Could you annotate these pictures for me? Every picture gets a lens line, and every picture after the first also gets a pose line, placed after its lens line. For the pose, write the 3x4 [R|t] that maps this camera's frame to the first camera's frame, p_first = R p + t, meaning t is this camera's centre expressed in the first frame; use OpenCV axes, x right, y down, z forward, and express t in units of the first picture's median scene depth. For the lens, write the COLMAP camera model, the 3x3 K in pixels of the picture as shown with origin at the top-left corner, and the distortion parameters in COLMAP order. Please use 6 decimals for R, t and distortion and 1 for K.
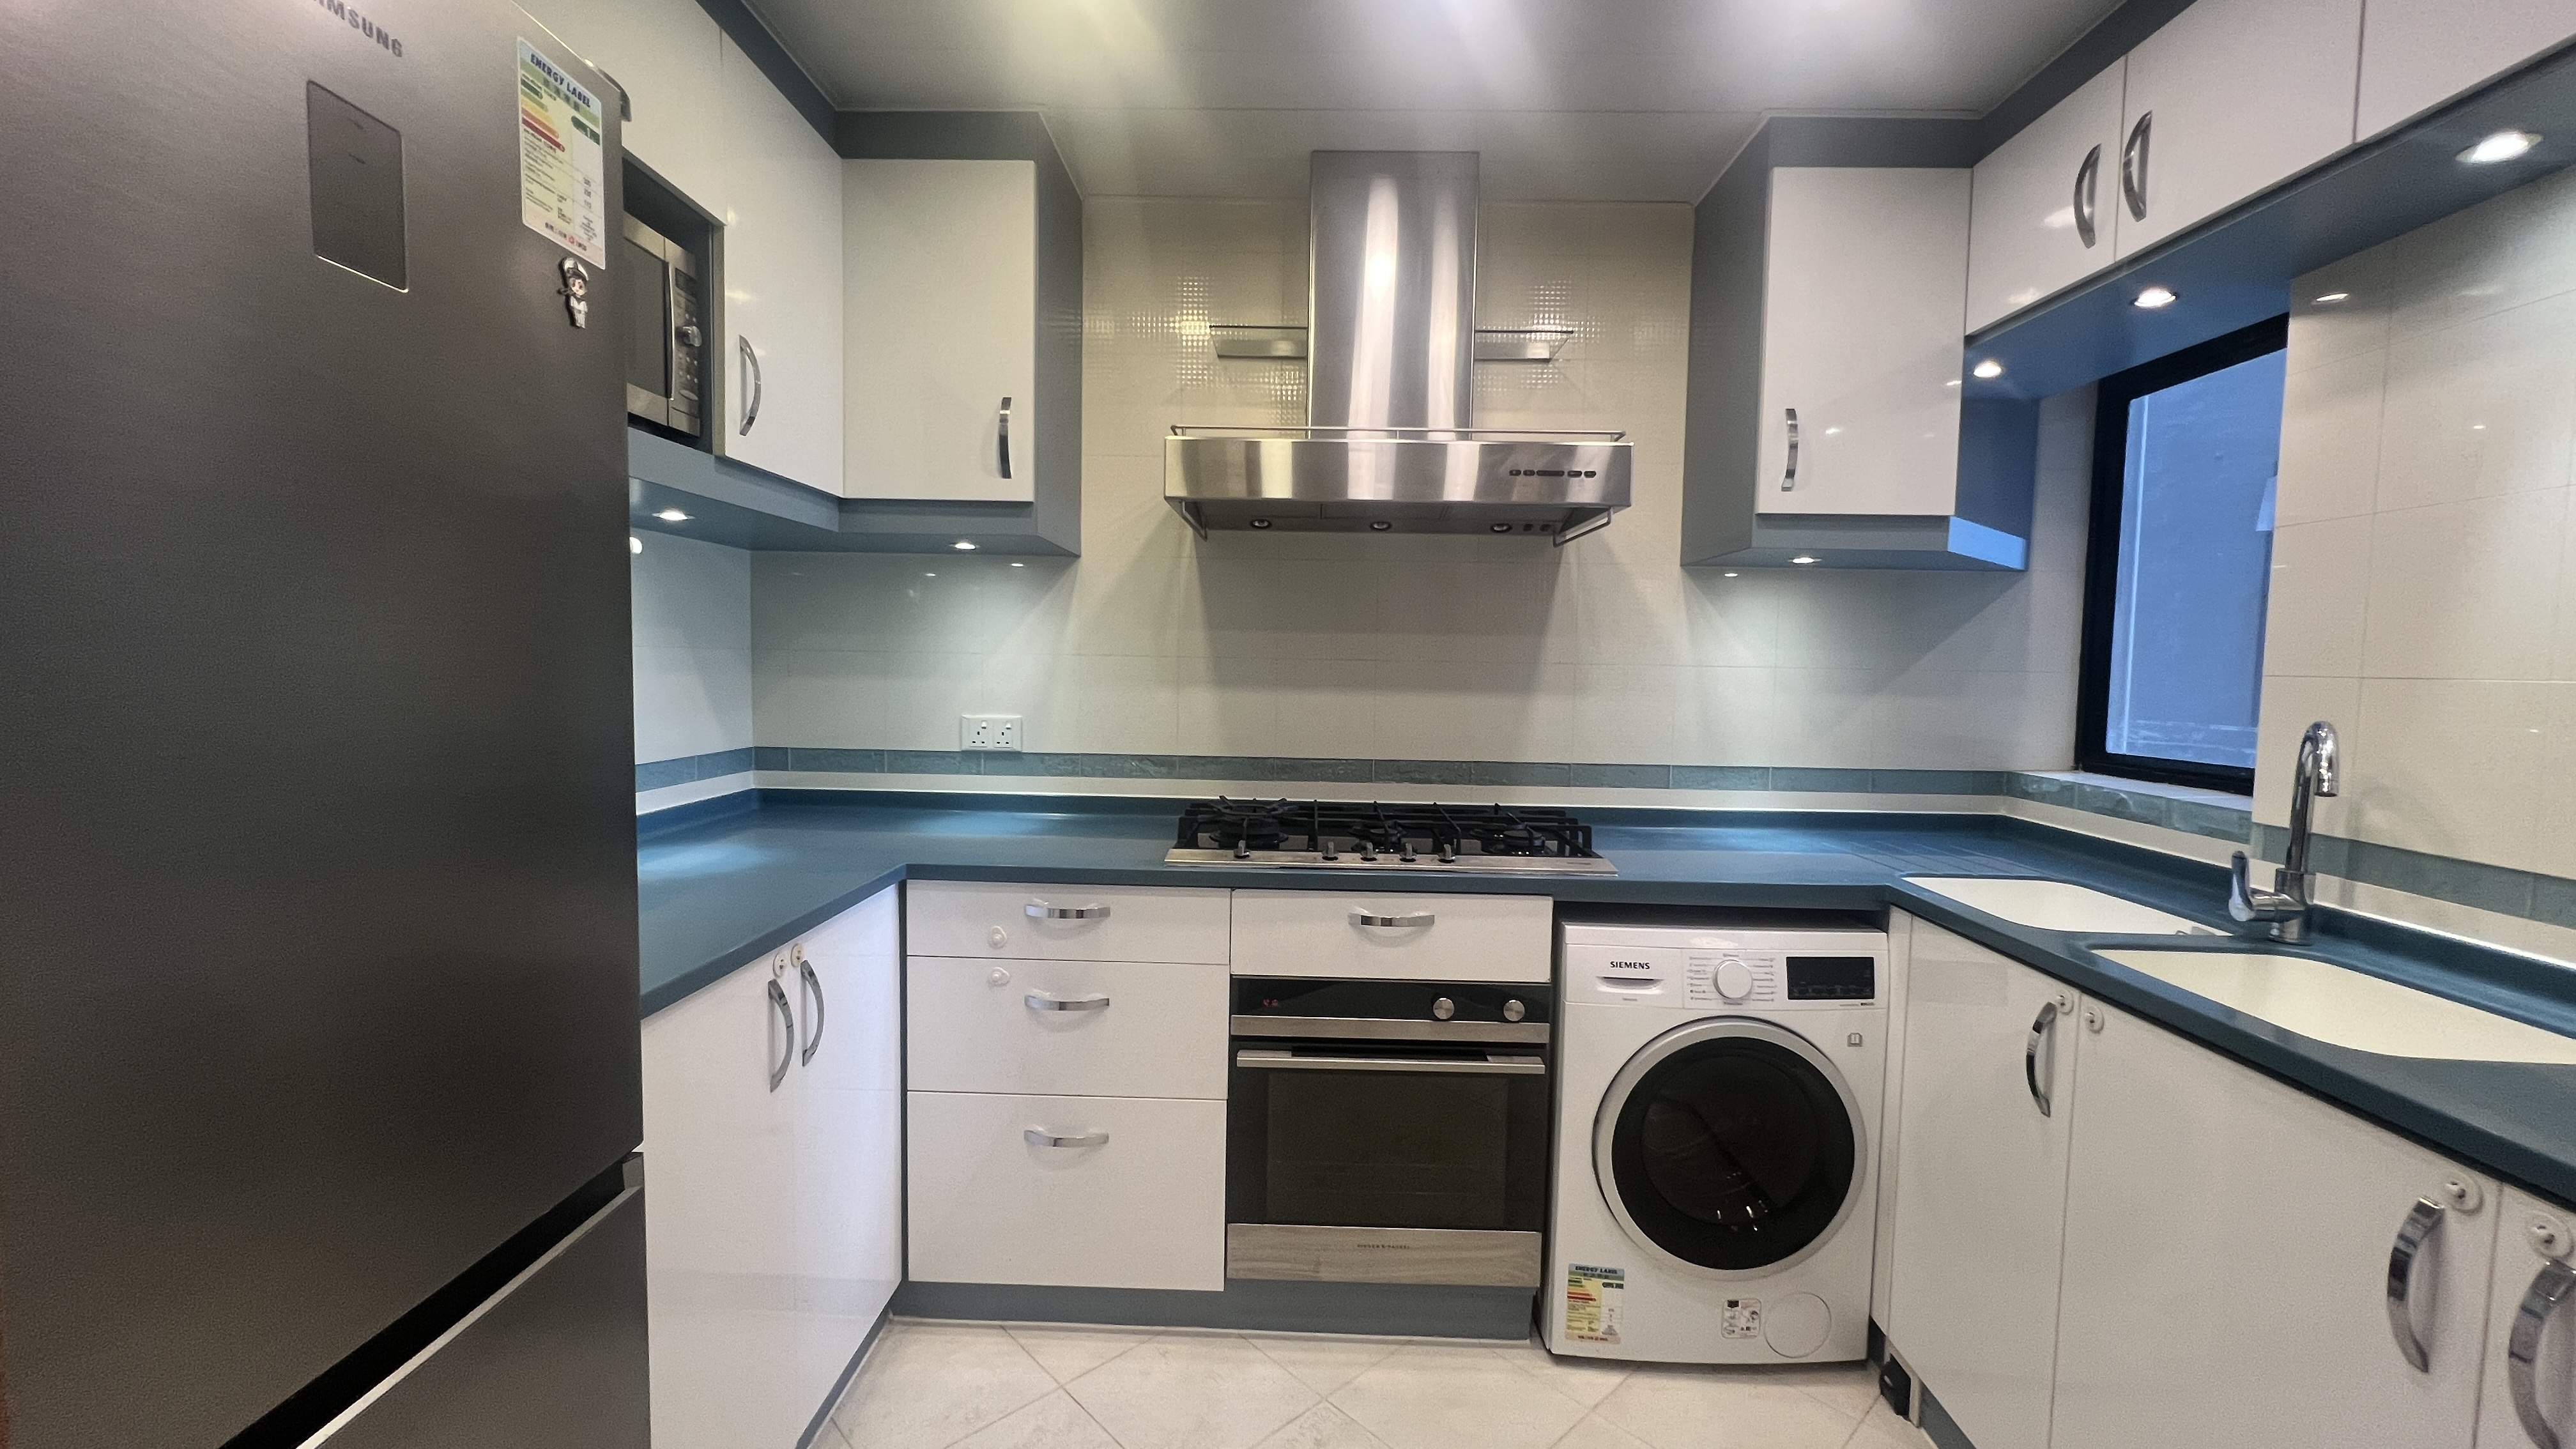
lens RADIAL K [[1031.4, 0, 1288.0], [0, 1031.4, 724.5], [0, 0, 1]] dist [0.000514, -0.000691]
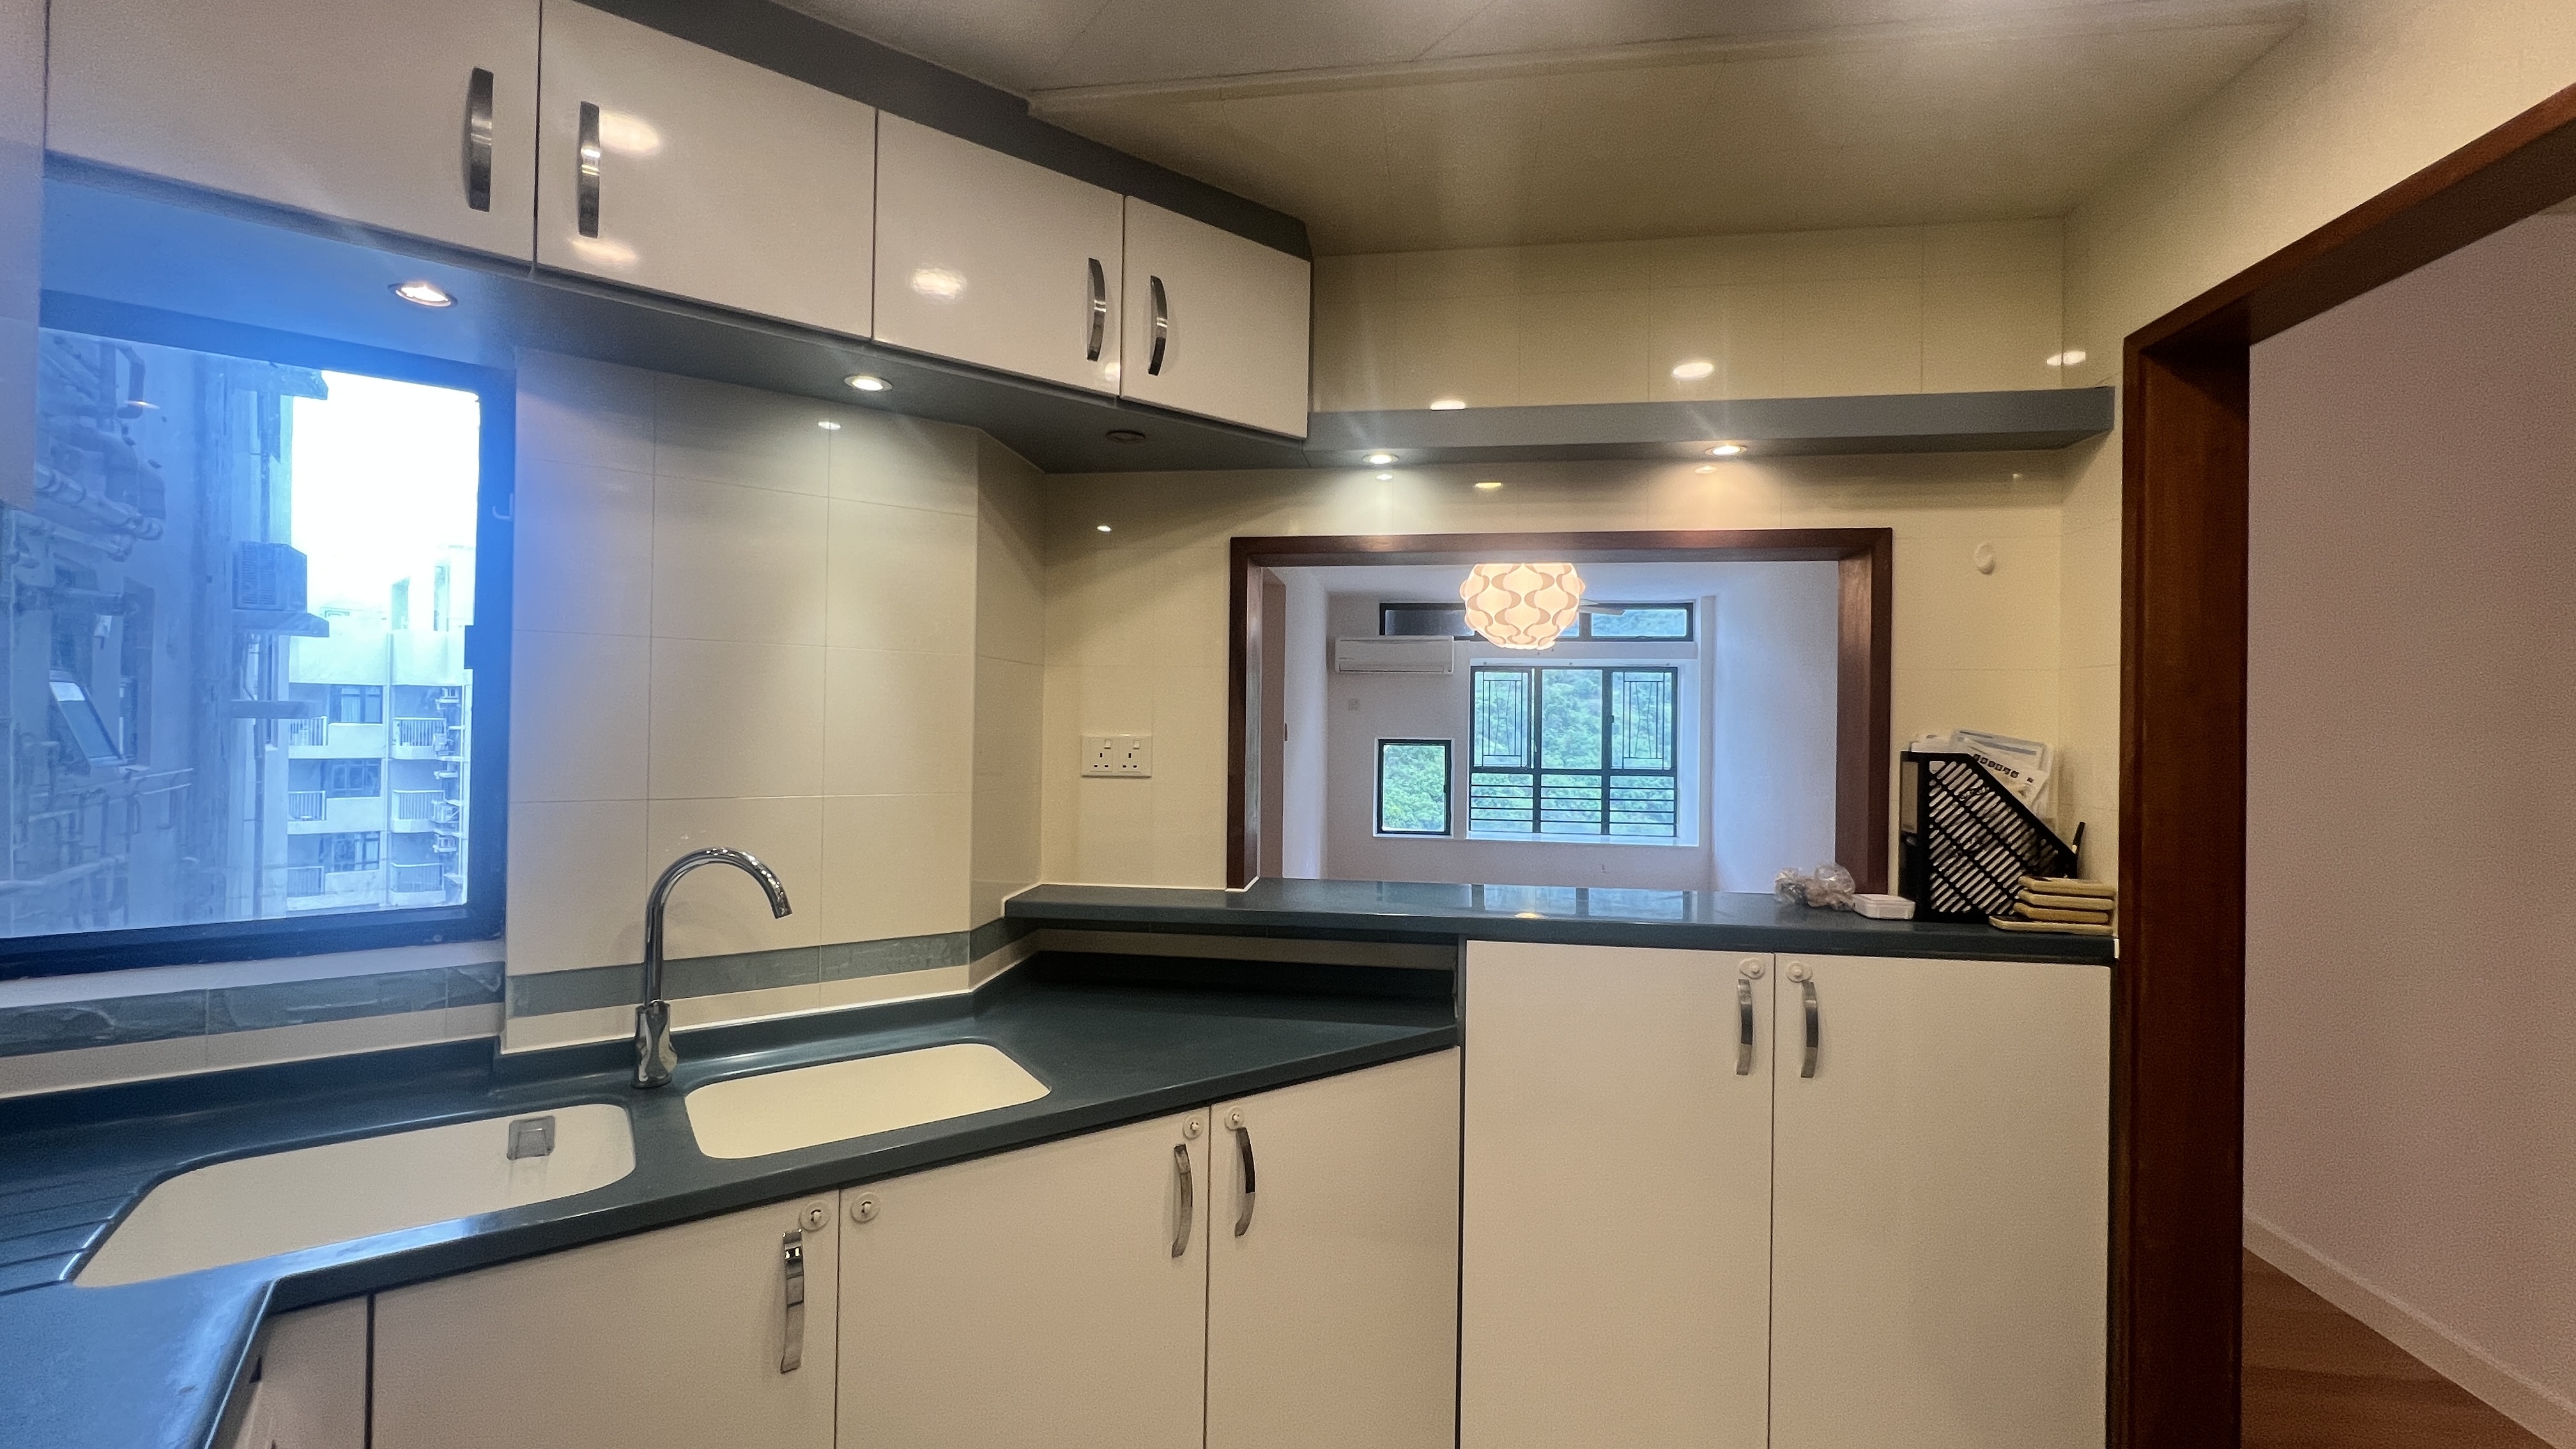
lens RADIAL K [[1031.4, 0, 1288.0], [0, 1031.4, 724.5], [0, 0, 1]] dist [0.000514, -0.000691]
pose [[-0.614772, -0.023901, 0.788343, -0.130671], [0.024235, 0.998496, 0.049172, -0.156424], [-0.788332, 0.049335, -0.613268, 1.153609]]
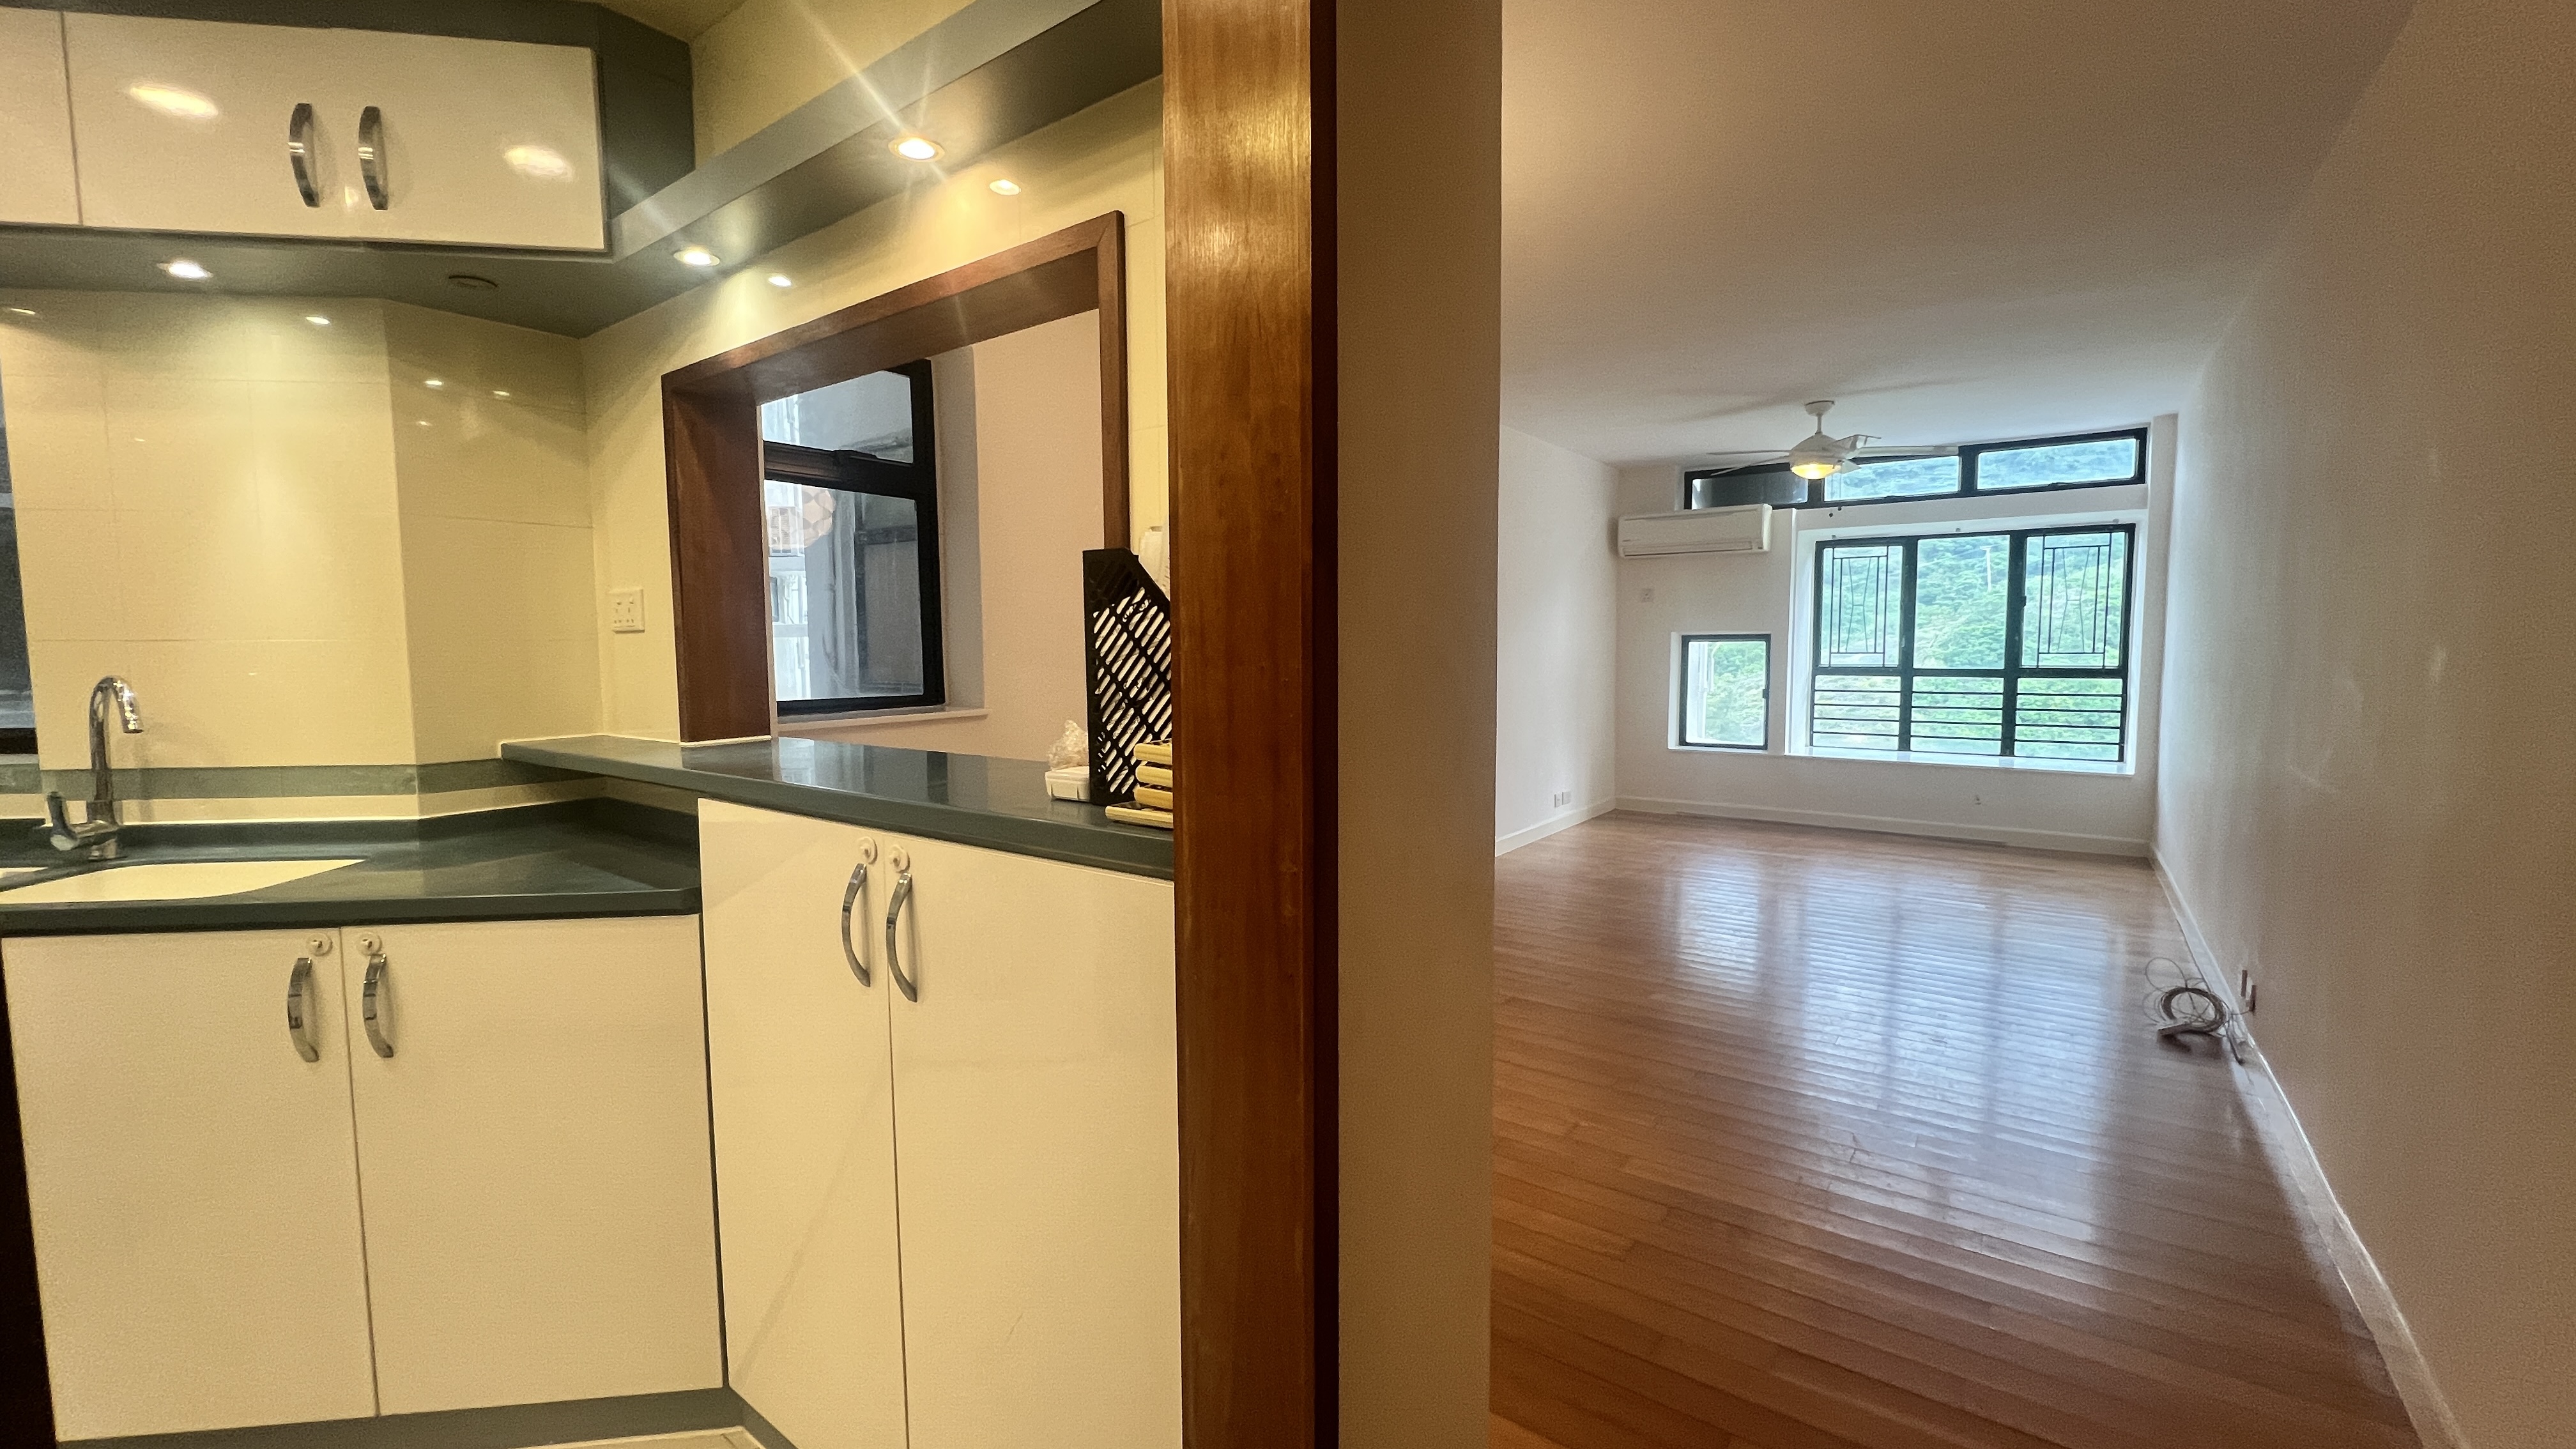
lens RADIAL K [[1031.4, 0, 1288.0], [0, 1031.4, 724.5], [0, 0, 1]] dist [0.000514, -0.000691]
pose [[-0.167292, -0.094967, 0.981323, -0.460361], [0.063070, 0.992280, 0.106779, 0.012281], [-0.983888, 0.079755, -0.160011, -0.193711]]
